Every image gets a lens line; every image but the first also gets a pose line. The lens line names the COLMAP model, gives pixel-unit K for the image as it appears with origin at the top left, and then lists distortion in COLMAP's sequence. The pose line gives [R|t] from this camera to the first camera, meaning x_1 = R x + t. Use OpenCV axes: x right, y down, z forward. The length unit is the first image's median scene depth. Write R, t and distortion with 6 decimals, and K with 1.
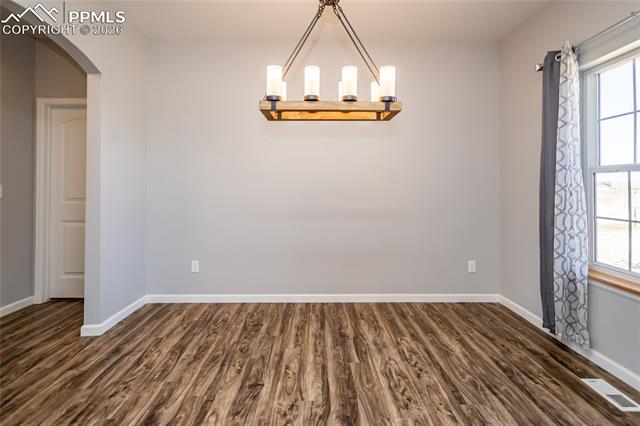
lens RADIAL K [[328.3, 0, 321.1], [0, 328.3, 181.5], [0, 0, 1]] dist [0.002911, 0.000213]
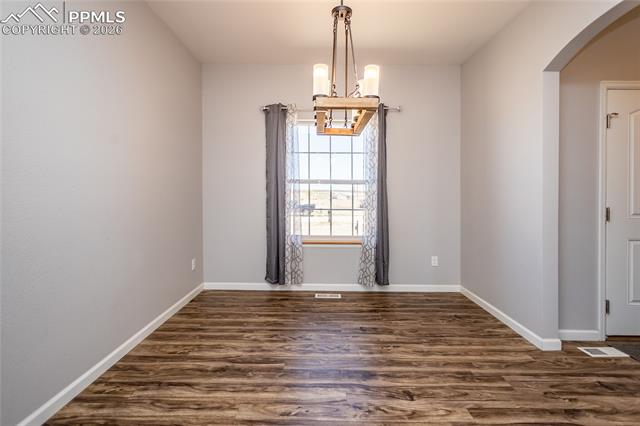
lens RADIAL K [[307.6, 0, 315.5], [0, 307.6, 206.4], [0, 0, 1]] dist [0.000287, -0.000025]
pose [[0.013972, -0.040090, 0.999098, -0.784997], [-0.022730, 0.998925, 0.040401, 0.029284], [-0.999644, -0.023274, 0.013046, 0.882822]]
